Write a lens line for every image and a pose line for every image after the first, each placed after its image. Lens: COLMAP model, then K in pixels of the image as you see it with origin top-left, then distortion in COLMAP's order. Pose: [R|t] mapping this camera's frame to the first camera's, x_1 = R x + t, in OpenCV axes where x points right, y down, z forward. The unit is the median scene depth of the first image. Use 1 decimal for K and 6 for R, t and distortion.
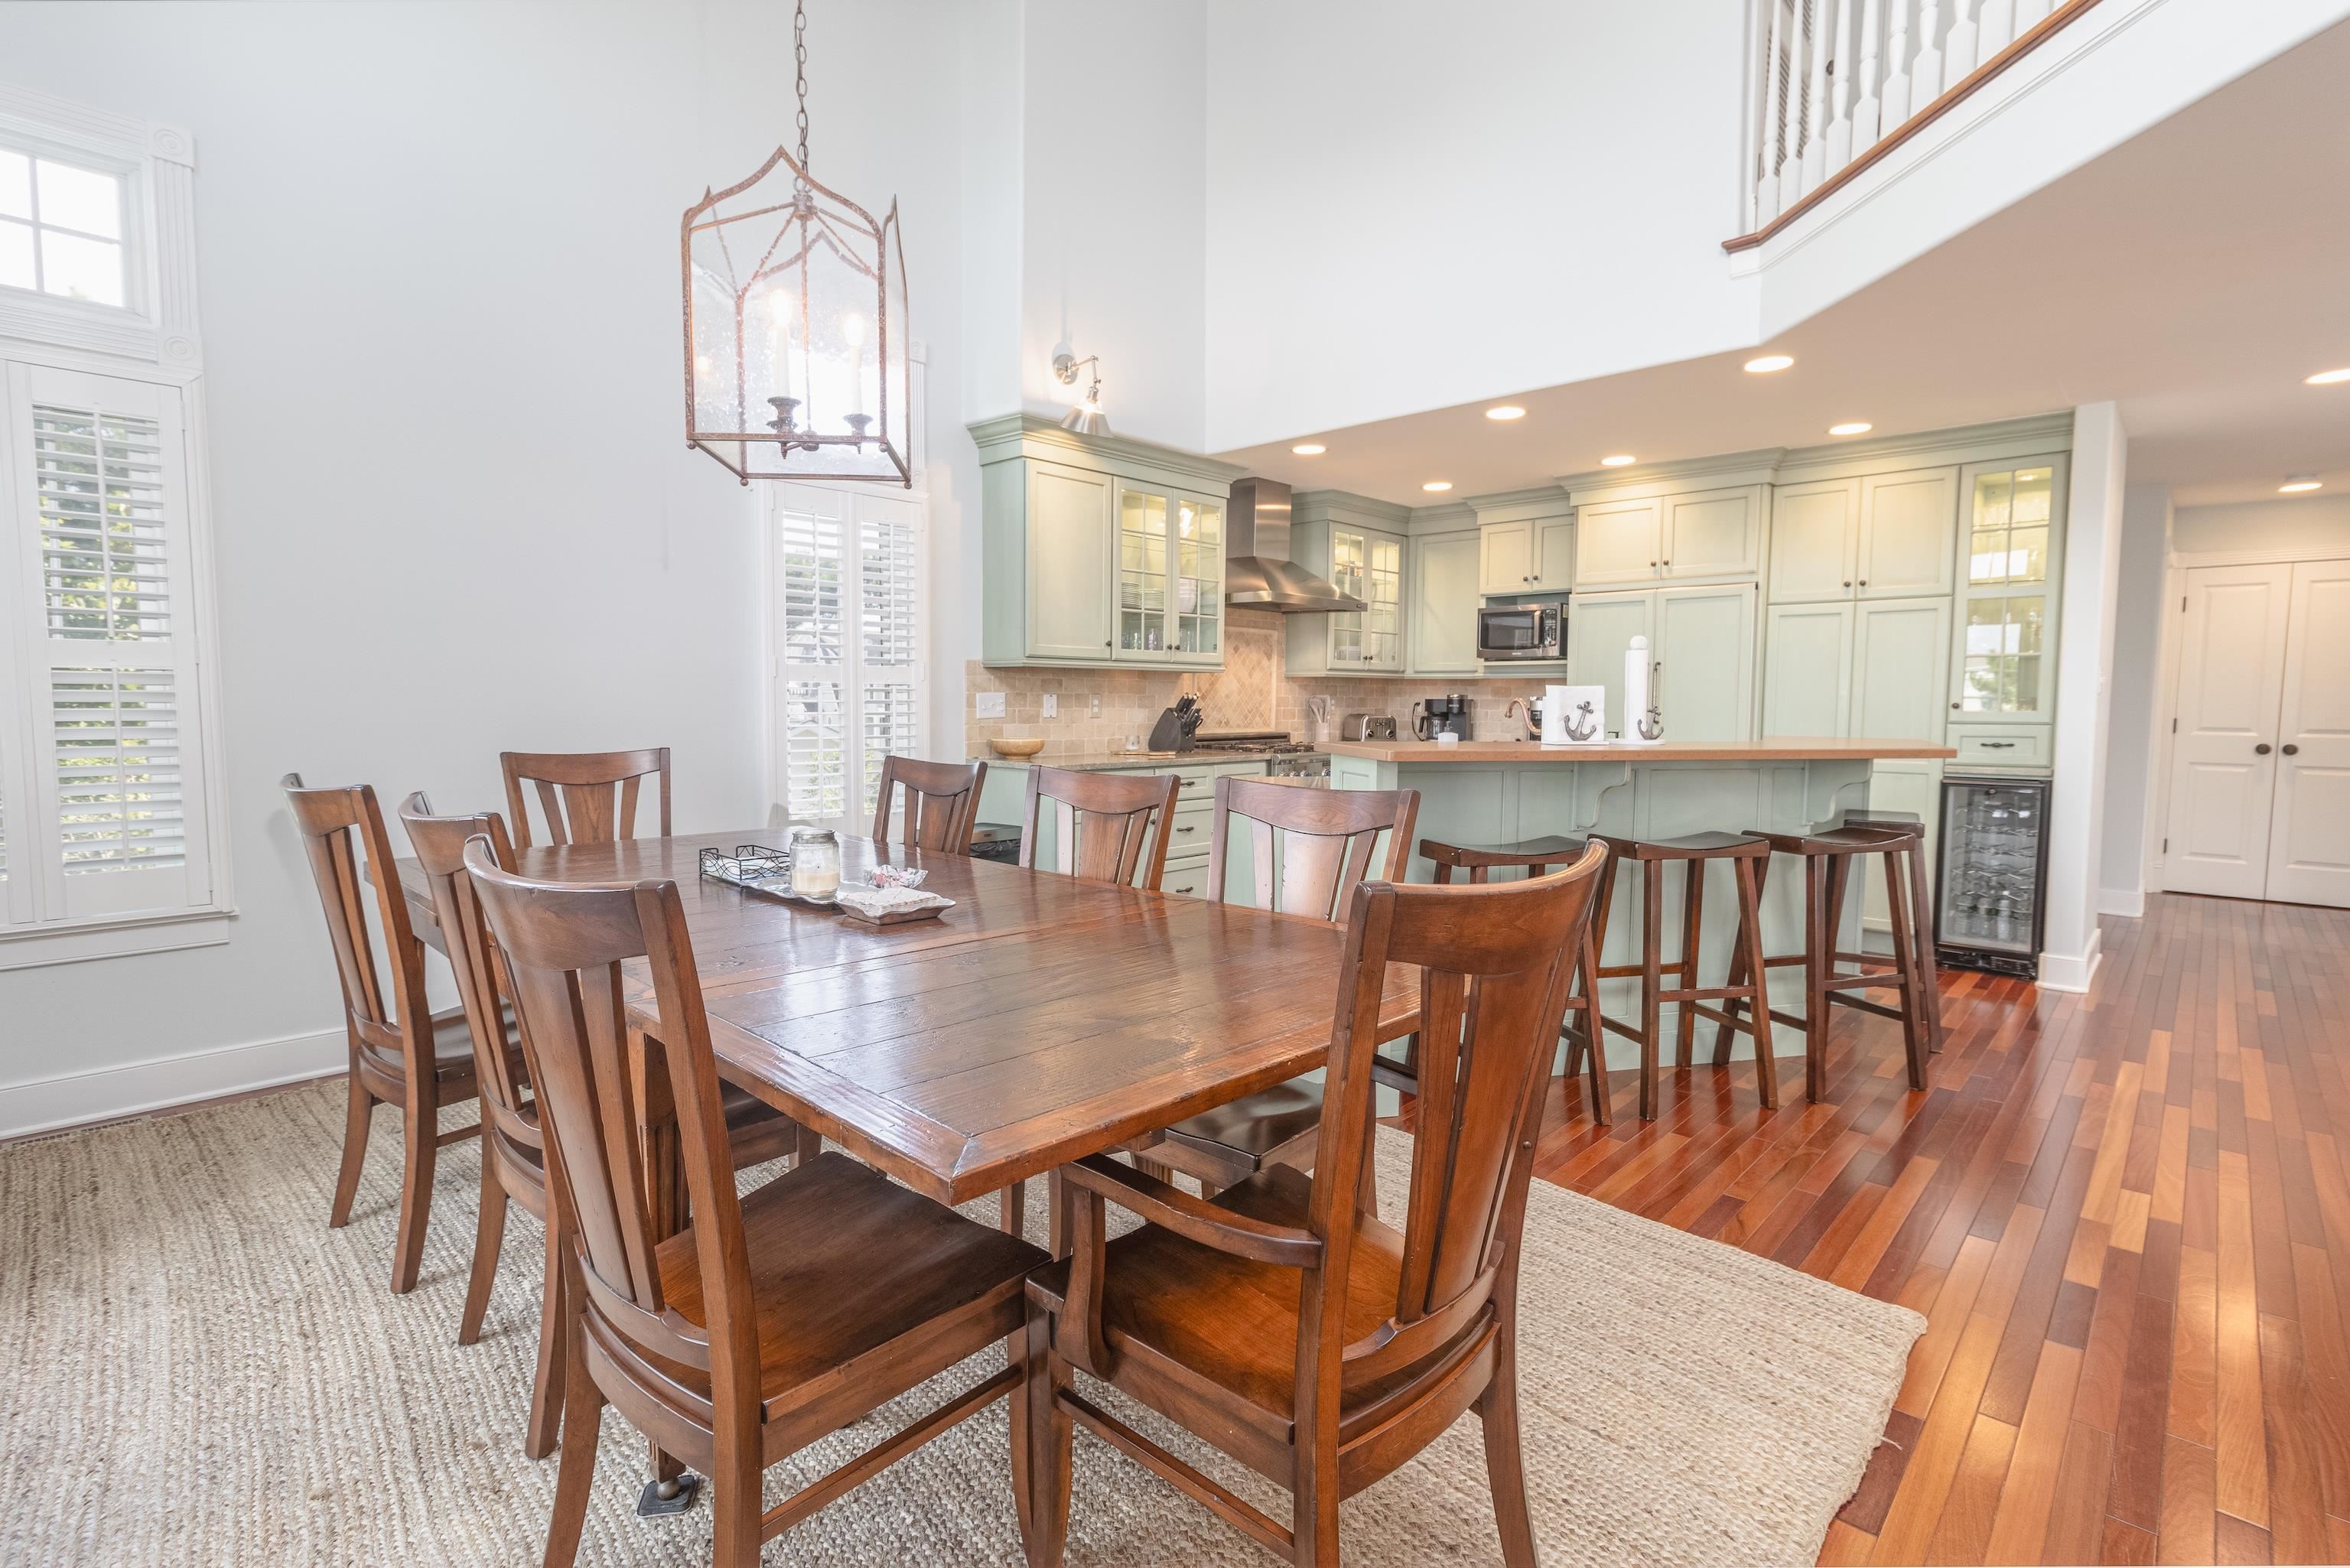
lens RADIAL K [[1102.5, 0, 1158.5], [0, 1102.5, 770.1], [0, 0, 1]] dist [0.010408, -0.000236]
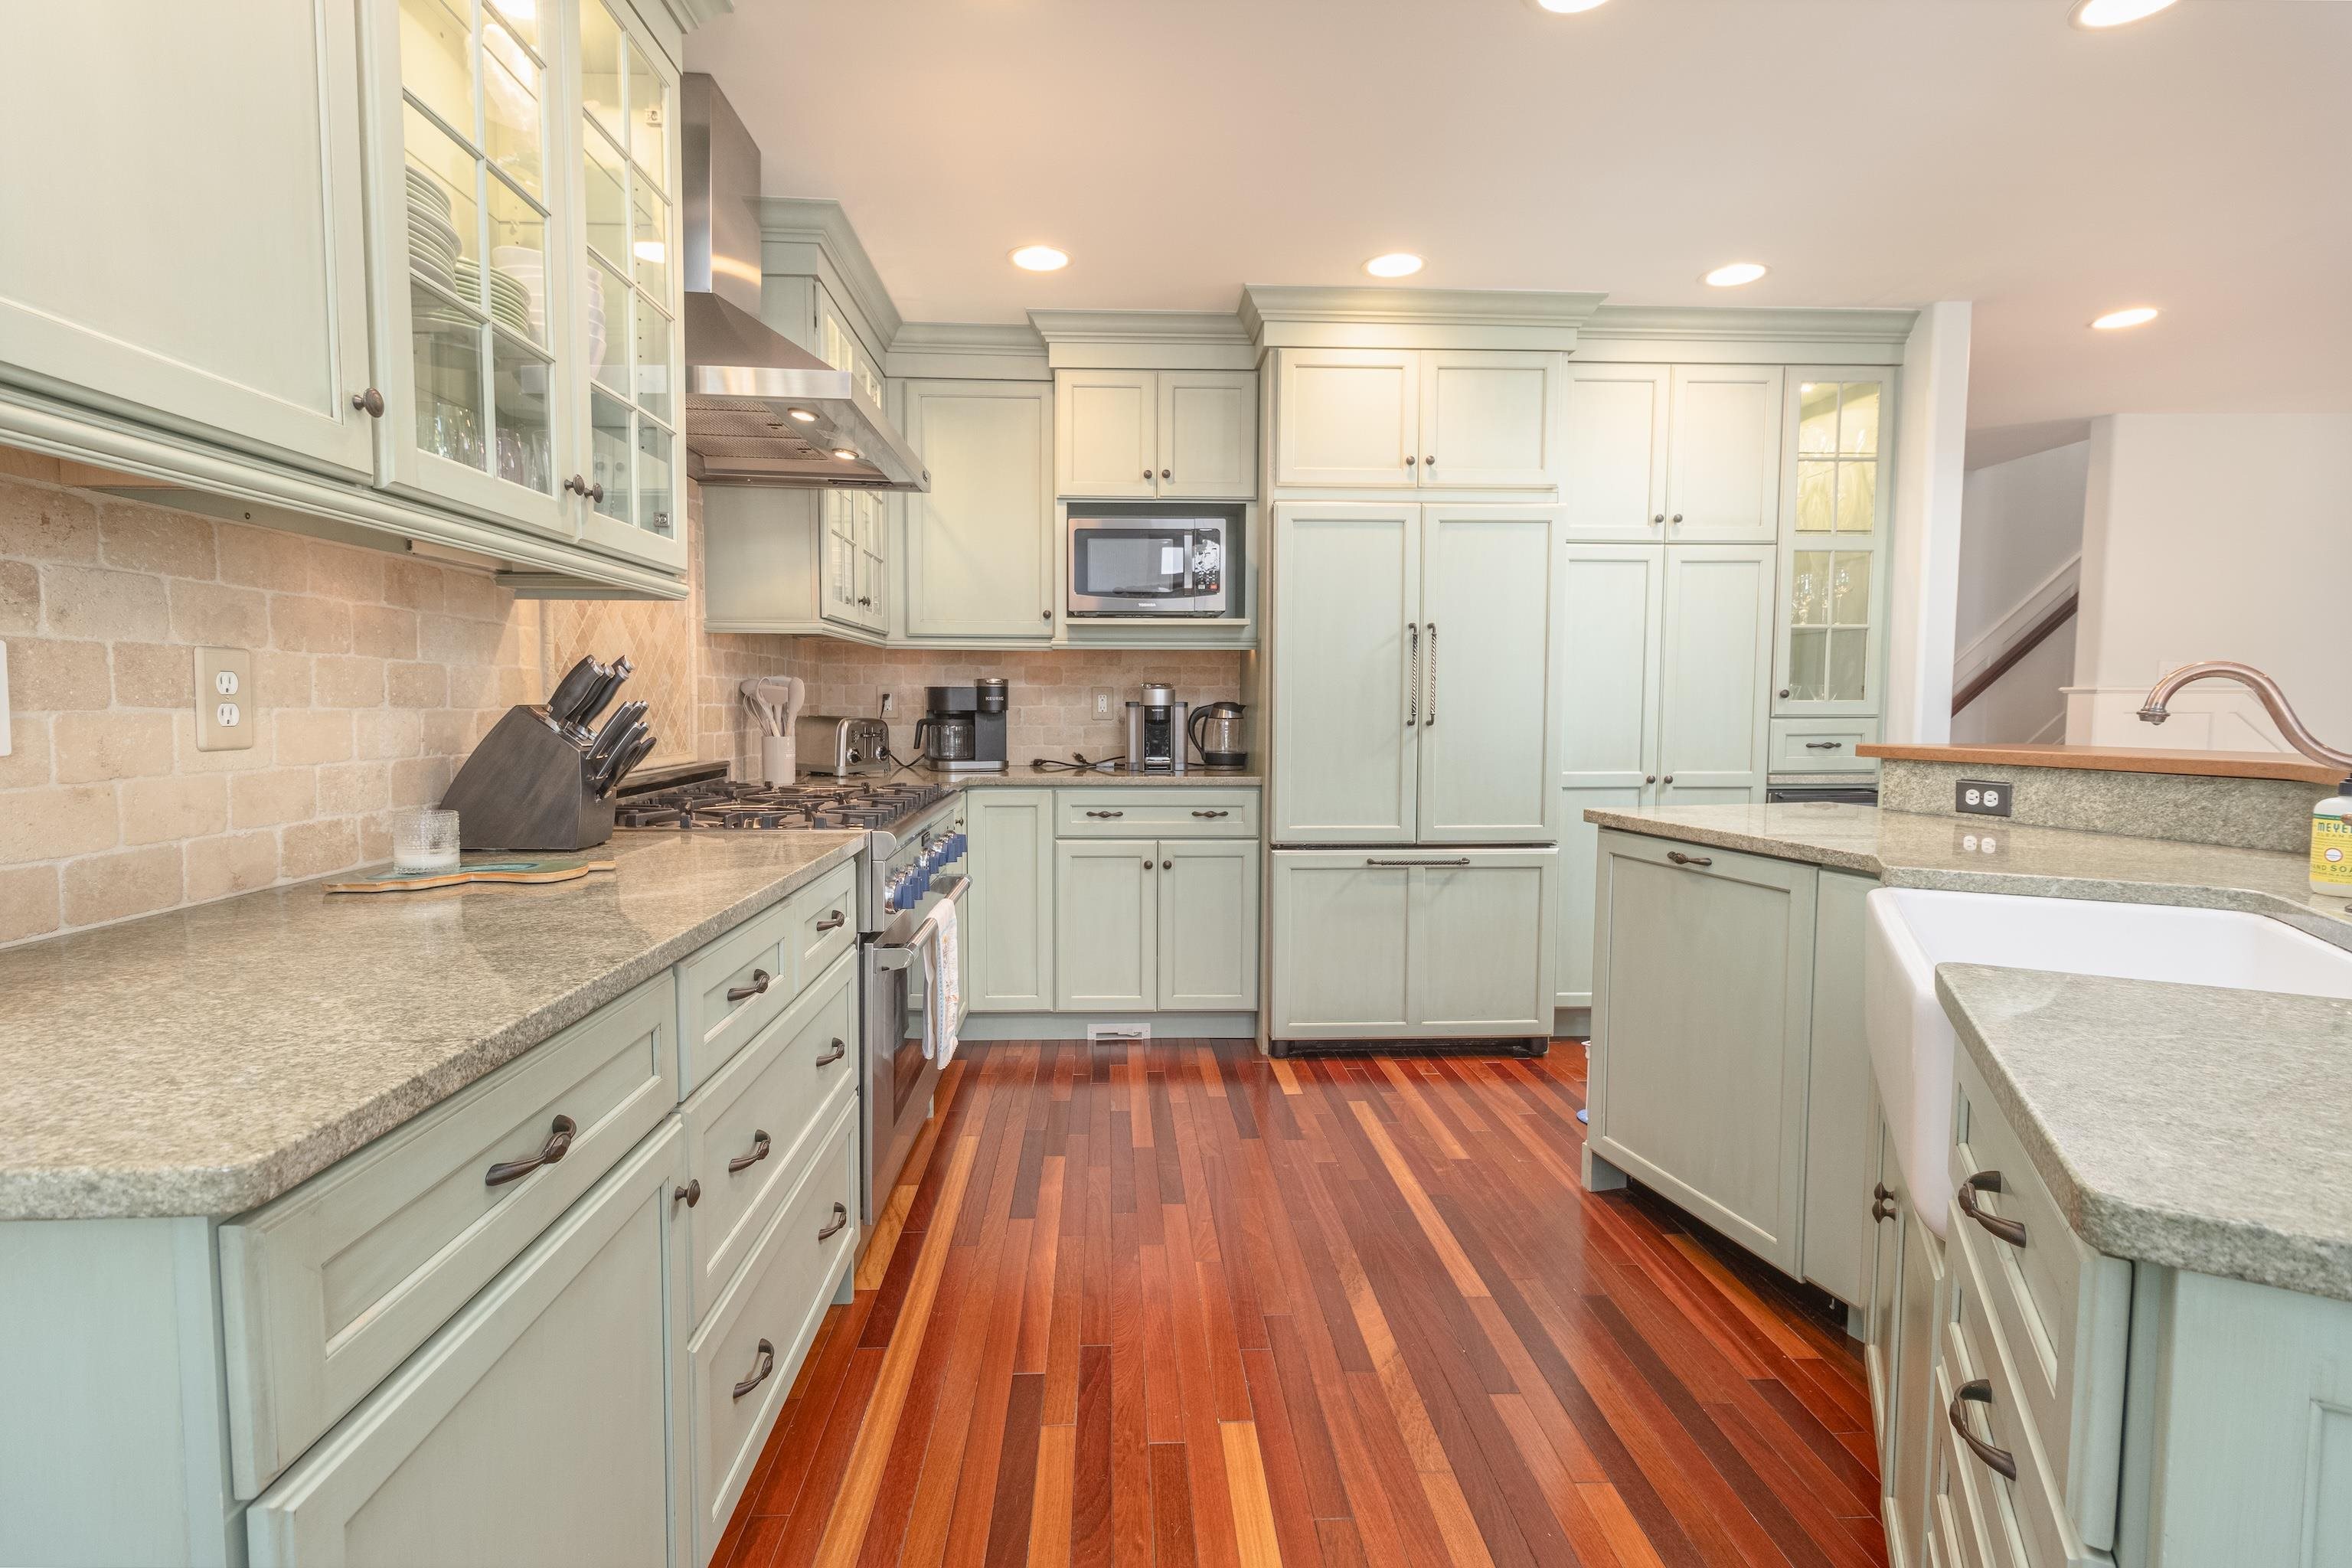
lens RADIAL K [[1103.5, 0, 1161.2], [0, 1103.5, 785.7], [0, 0, 1]] dist [0.010408, -0.000236]
pose [[0.698244, -0.058827, 0.713439, -0.085374], [0.047681, 0.998226, 0.035643, -0.035600], [-0.714270, 0.009130, 0.699810, 0.646843]]
